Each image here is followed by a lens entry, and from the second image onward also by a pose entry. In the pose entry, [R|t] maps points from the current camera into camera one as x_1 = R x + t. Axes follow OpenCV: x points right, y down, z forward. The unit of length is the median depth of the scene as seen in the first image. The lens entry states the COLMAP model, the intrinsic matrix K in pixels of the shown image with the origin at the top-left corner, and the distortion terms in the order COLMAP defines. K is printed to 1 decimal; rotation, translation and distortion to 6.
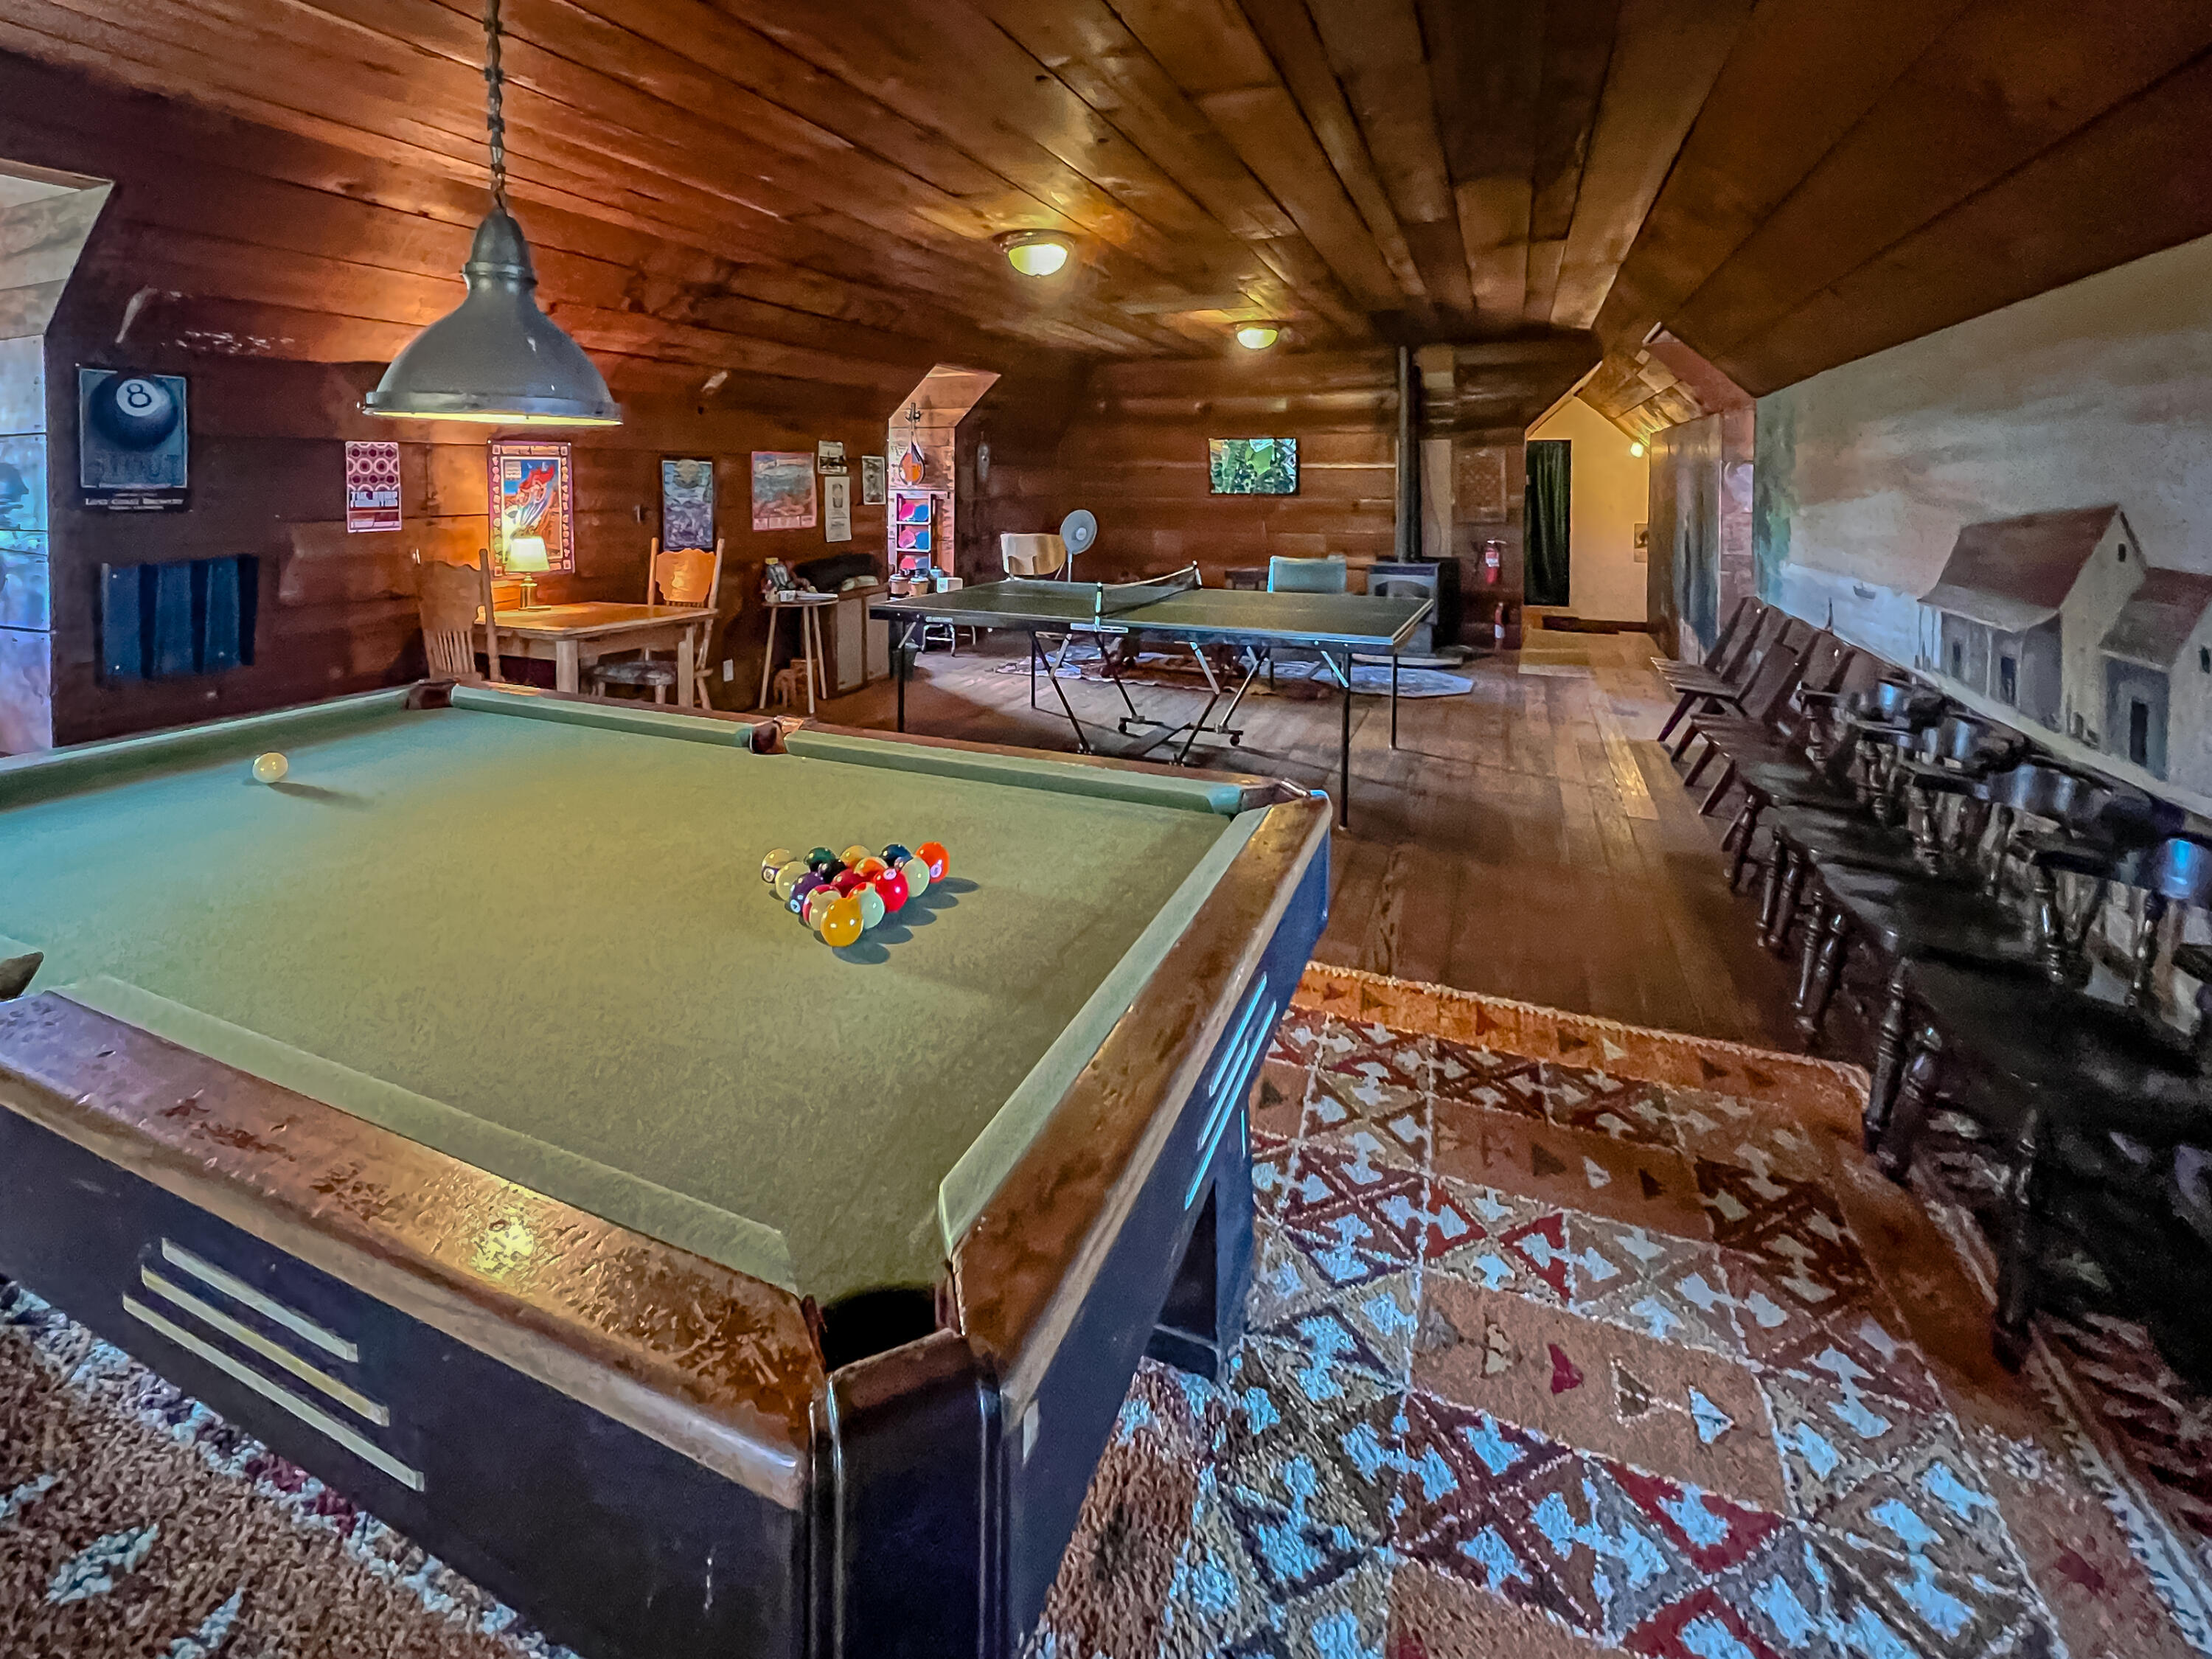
lens RADIAL K [[894.7, 0, 1106.0], [0, 894.7, 829.5], [0, 0, 1]] dist [-0.000206, -0.000045]
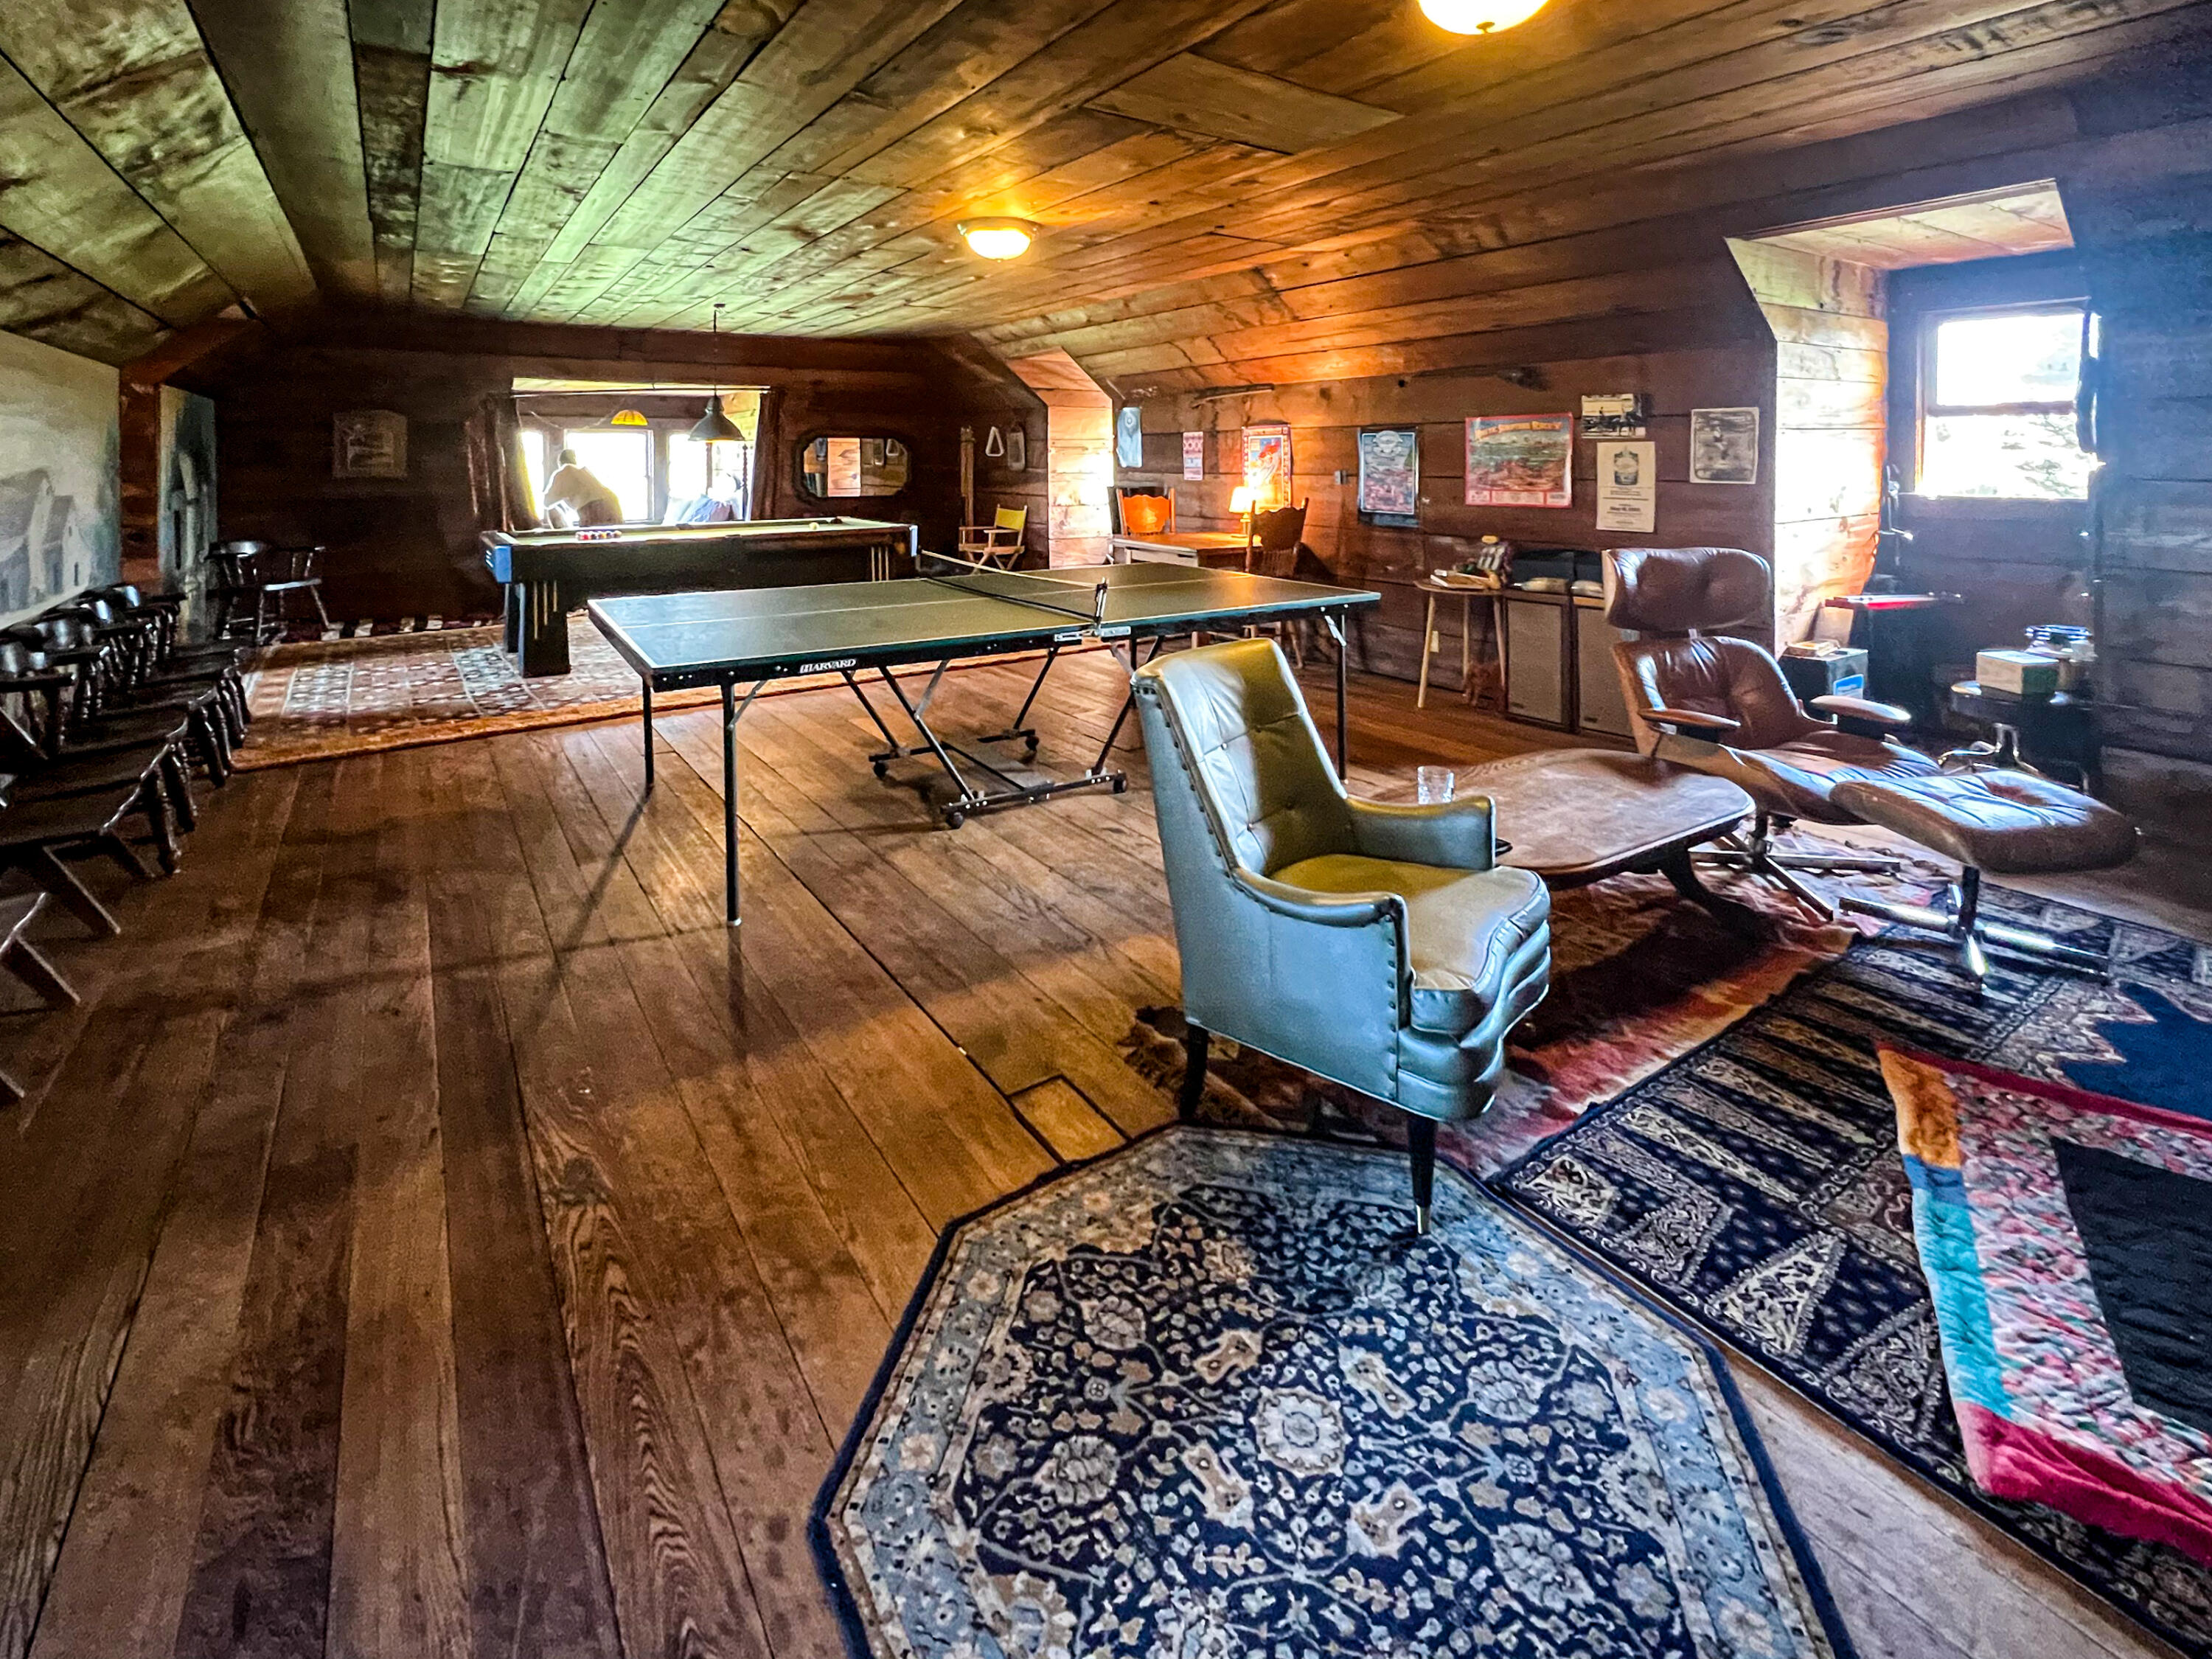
lens RADIAL K [[894.7, 0, 1106.0], [0, 894.7, 829.5], [0, 0, 1]] dist [-0.000206, -0.000045]
pose [[-0.518413, 0.302828, -0.799714, 0.619965], [-0.326478, 0.794264, 0.512403, -0.392471], [0.790355, 0.526725, -0.312890, 1.097954]]
